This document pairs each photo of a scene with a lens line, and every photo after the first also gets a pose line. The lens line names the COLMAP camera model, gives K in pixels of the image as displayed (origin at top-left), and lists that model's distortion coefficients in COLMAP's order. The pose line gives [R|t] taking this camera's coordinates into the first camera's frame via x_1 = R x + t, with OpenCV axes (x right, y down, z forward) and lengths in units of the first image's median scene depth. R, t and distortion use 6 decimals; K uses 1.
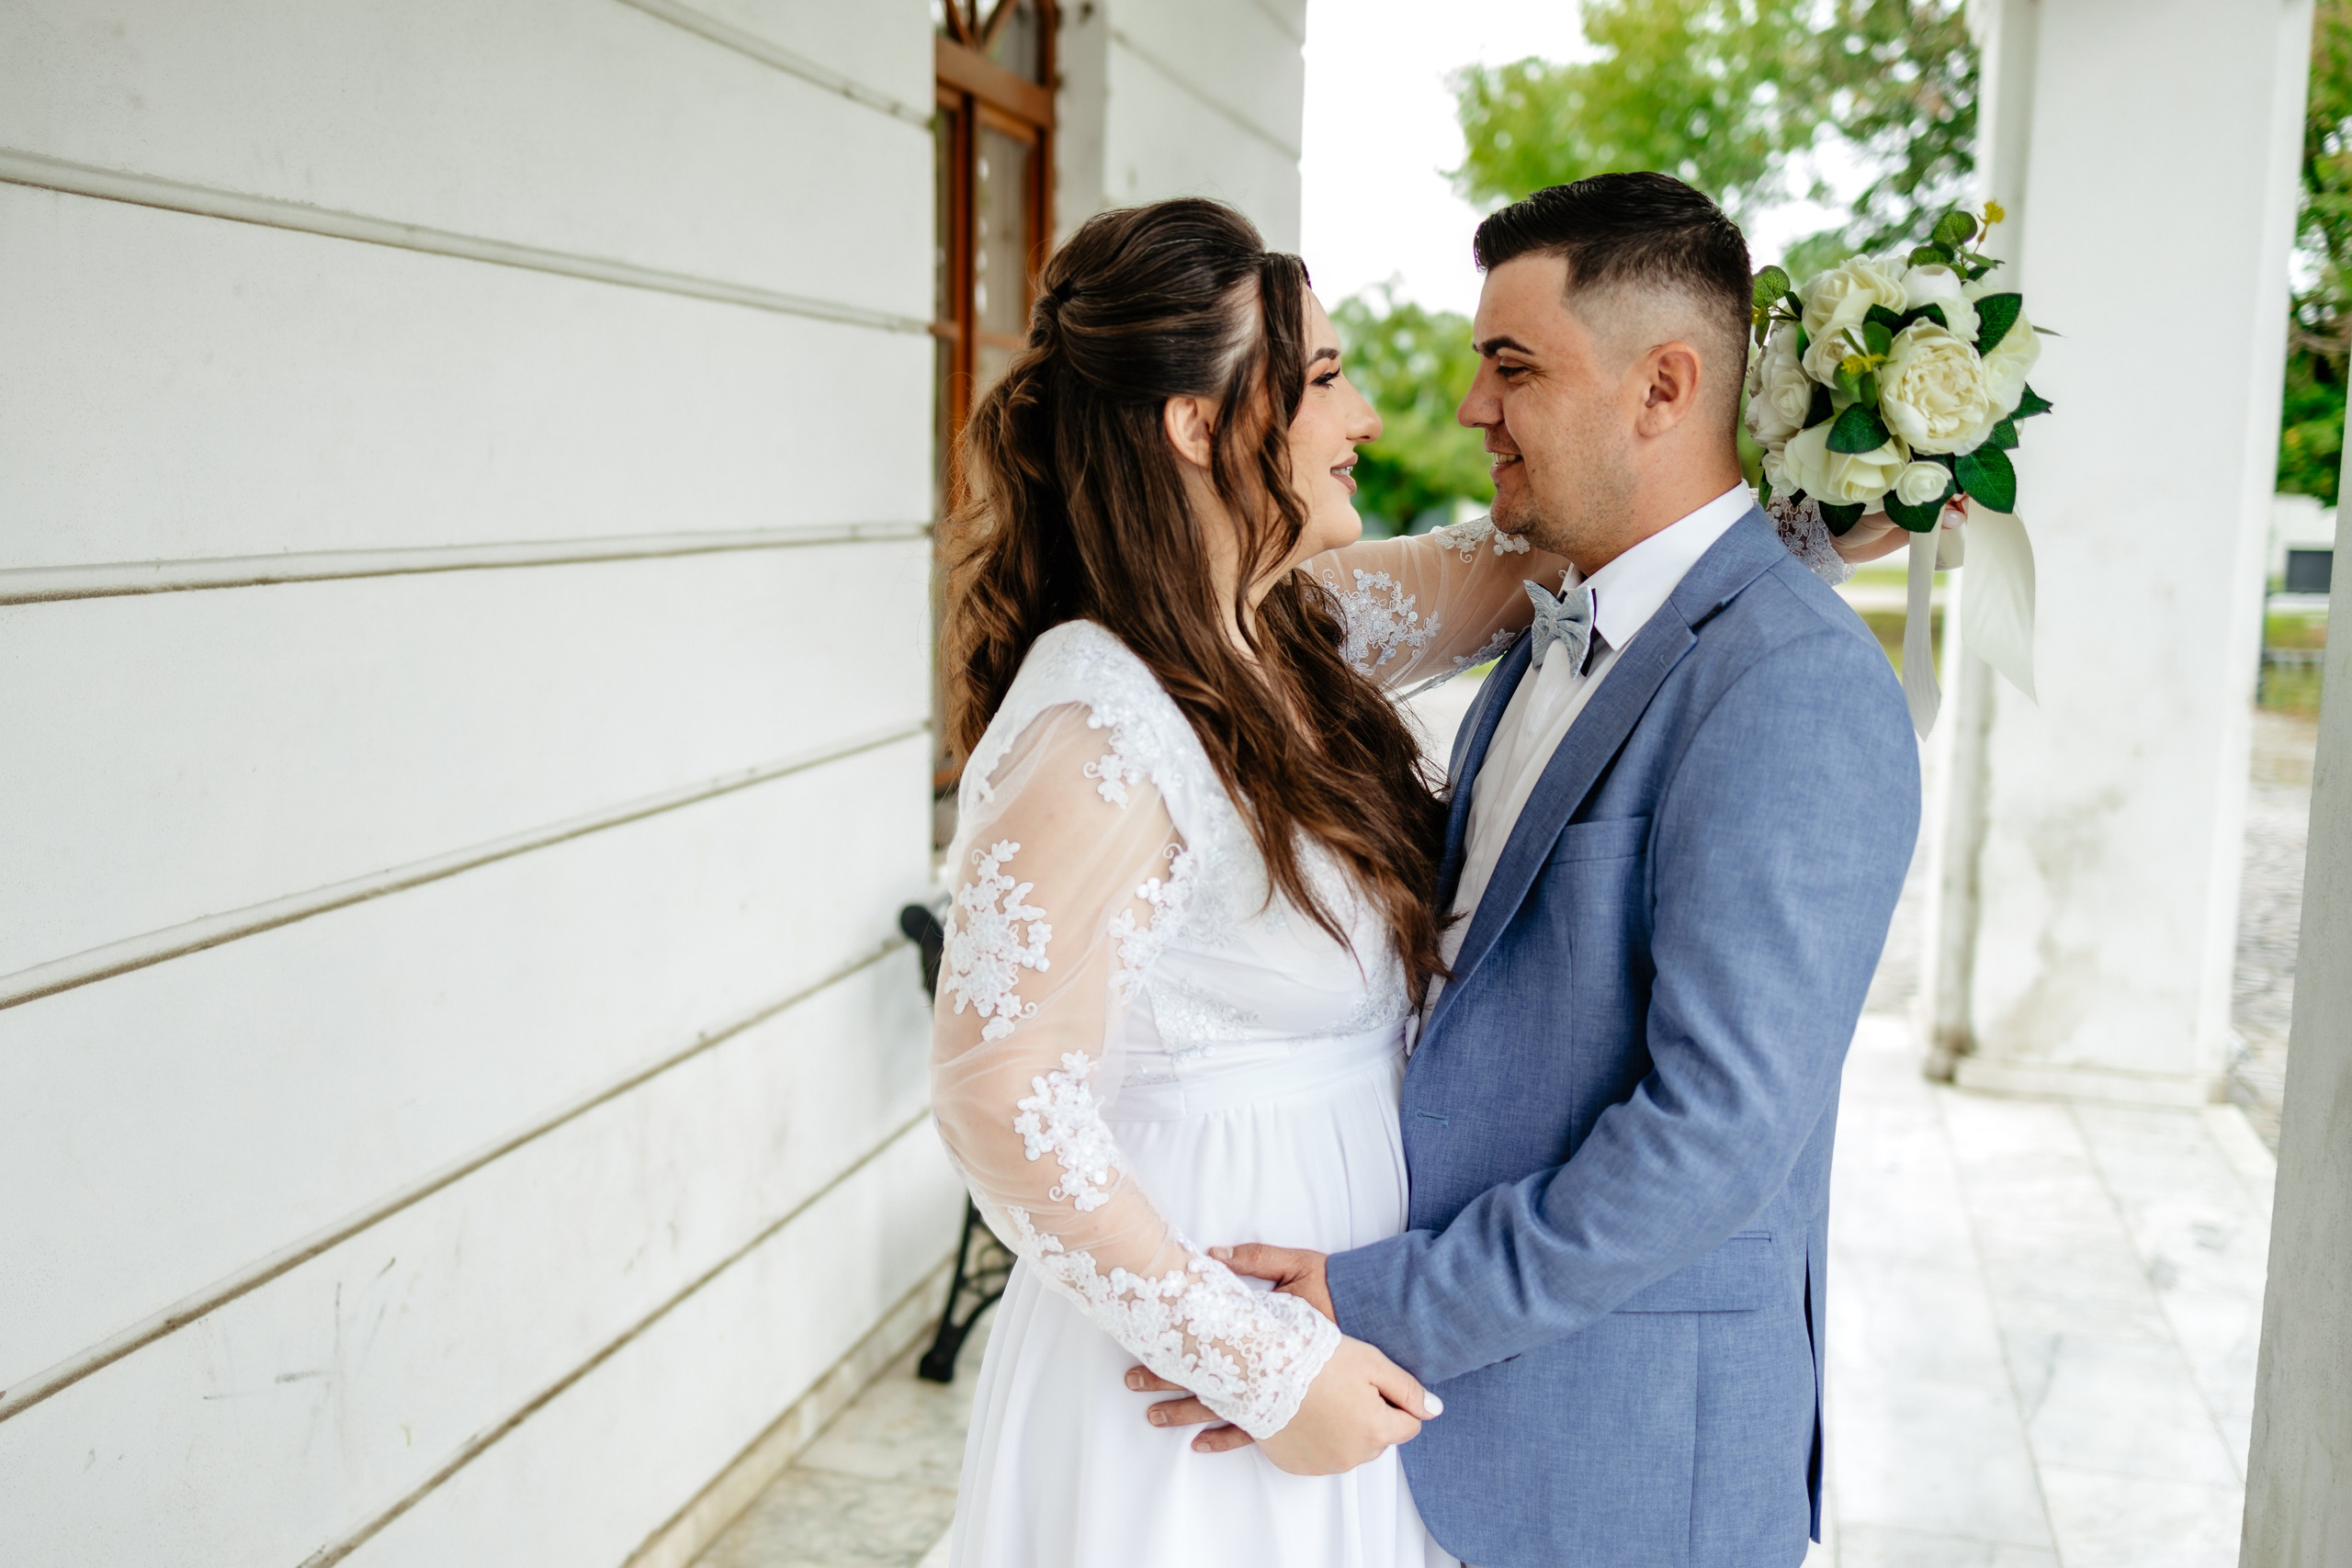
lens RADIAL K [[2377.5, 0, 1171.4], [0, 2377.5, 782.0], [0, 0, 1]] dist [-0.015656, 0.000000]
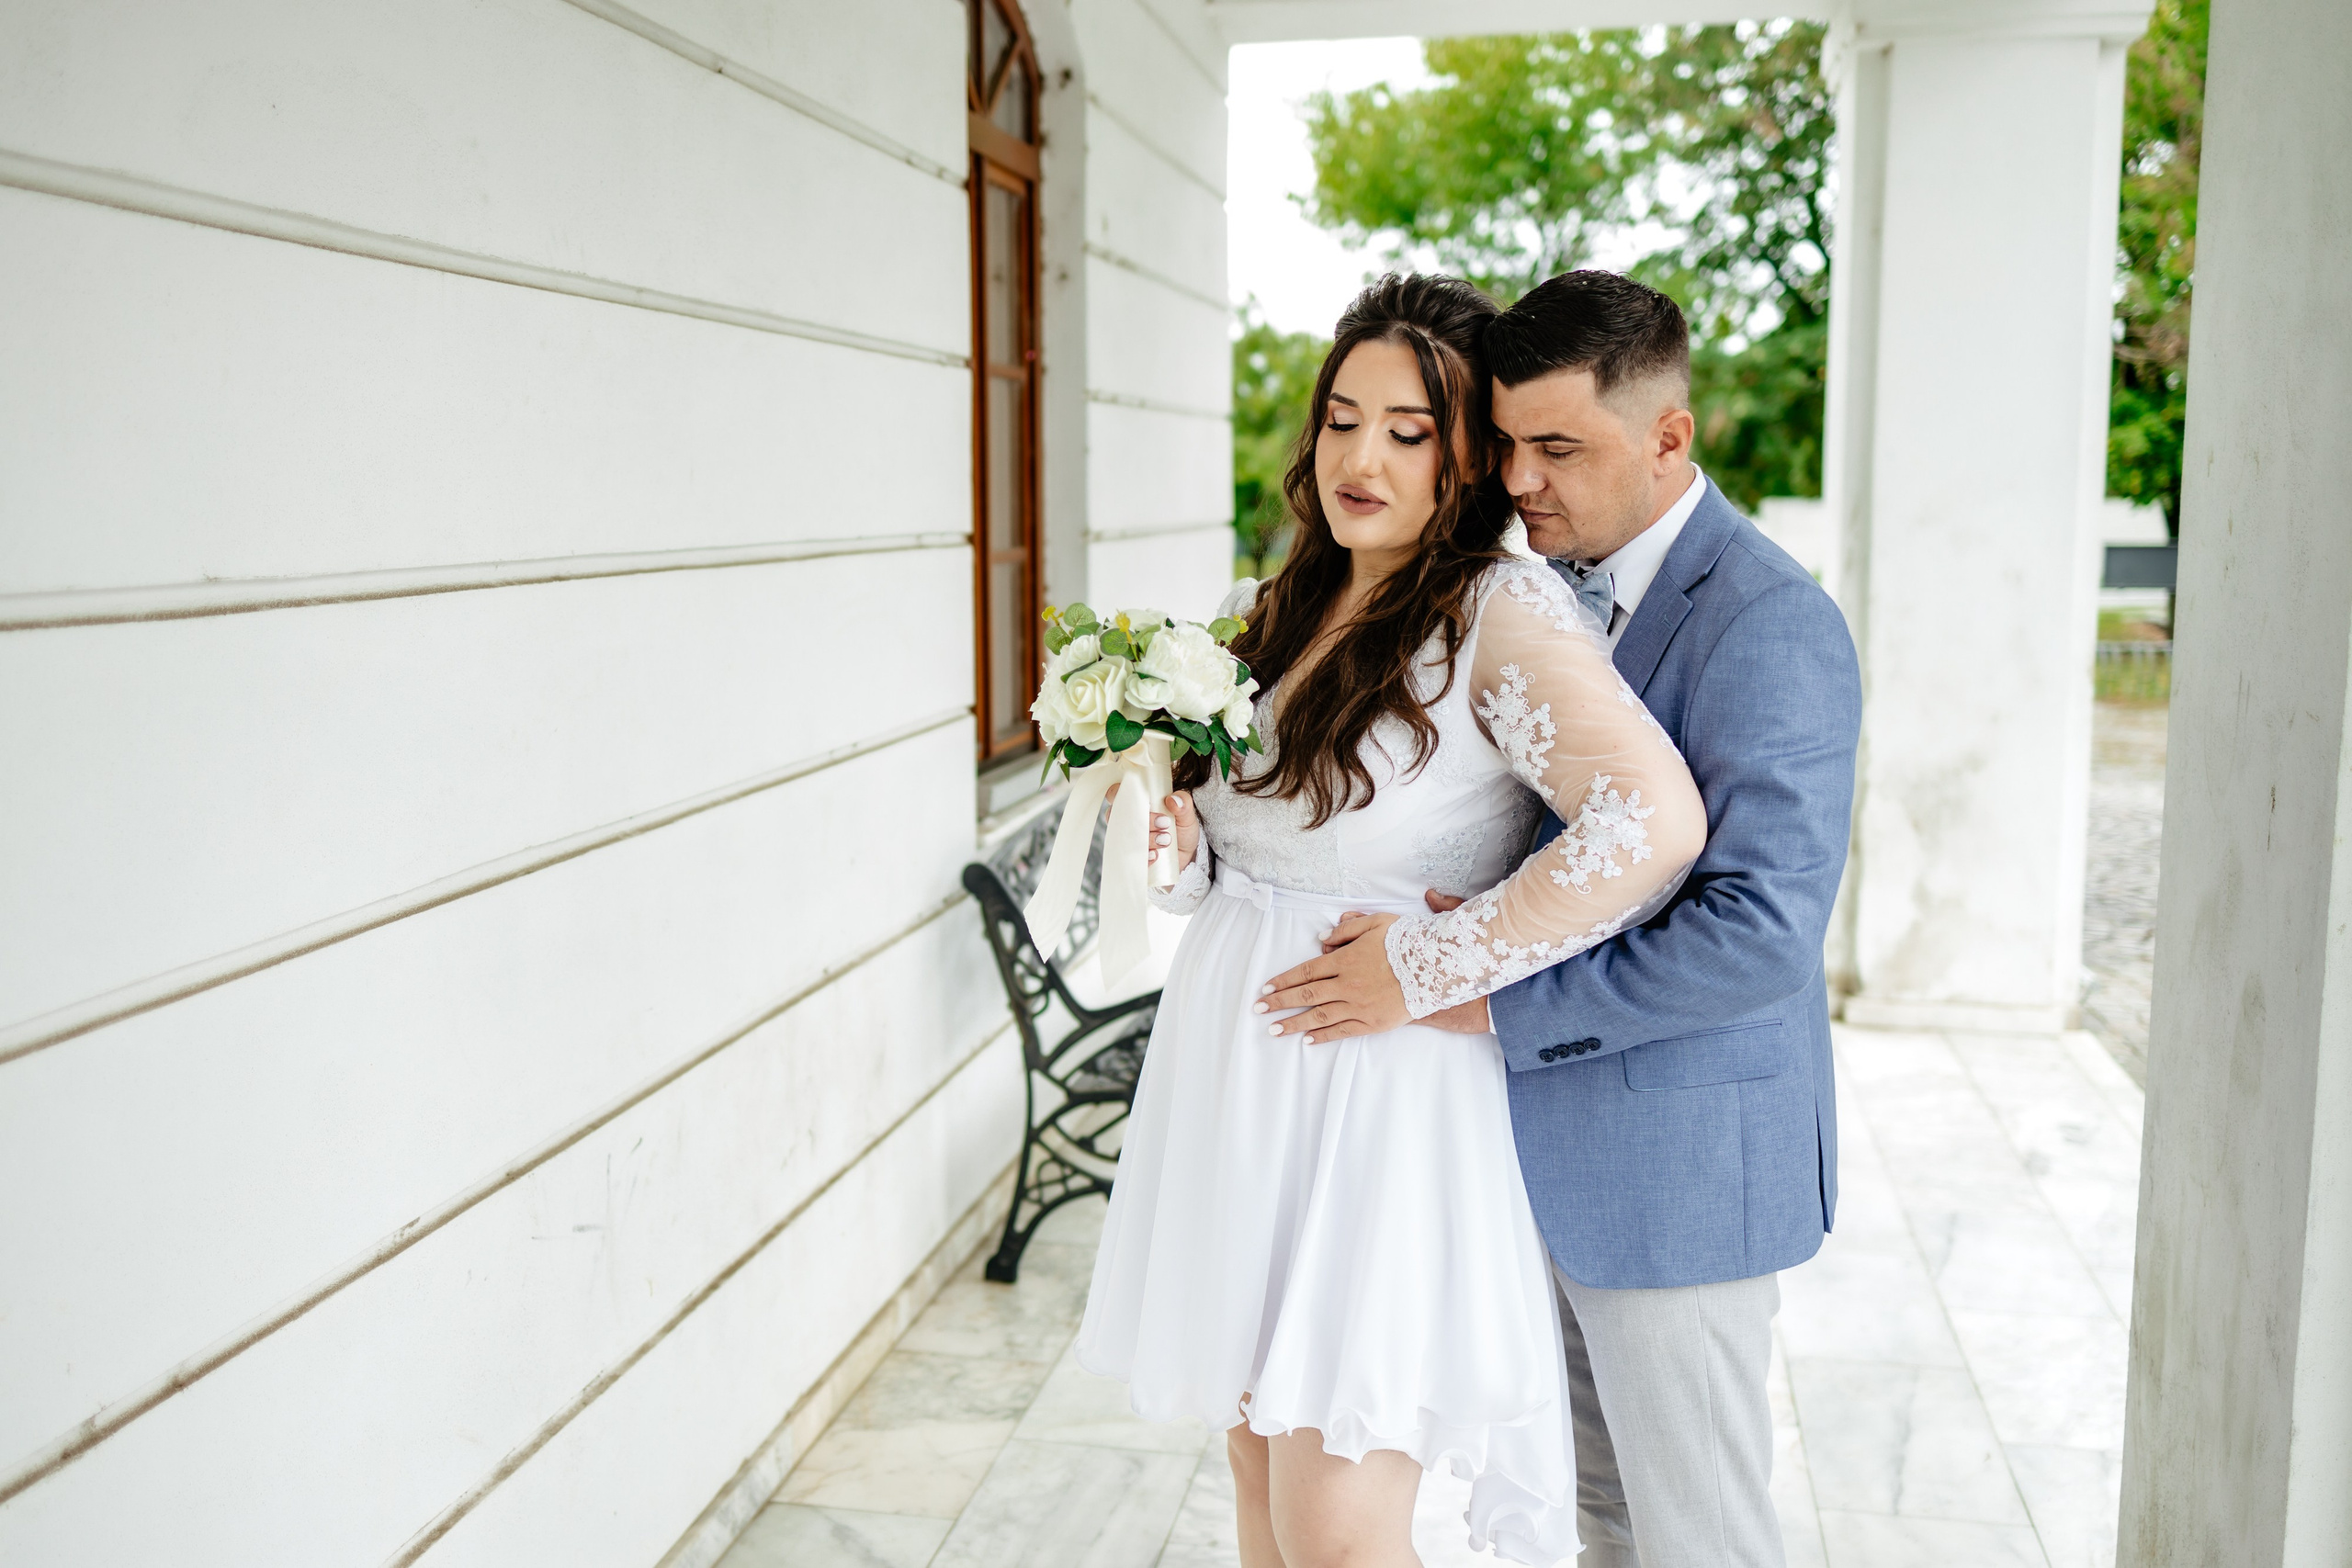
lens RADIAL K [[2377.5, 0, 1176.7], [0, 2377.5, 781.9], [0, 0, 1]] dist [-0.015656, 0.000000]
pose [[0.997421, -0.027091, 0.066464, -0.085393], [0.027696, 0.999583, -0.008200, 0.023765], [-0.066214, 0.010020, 0.997755, -0.150813]]
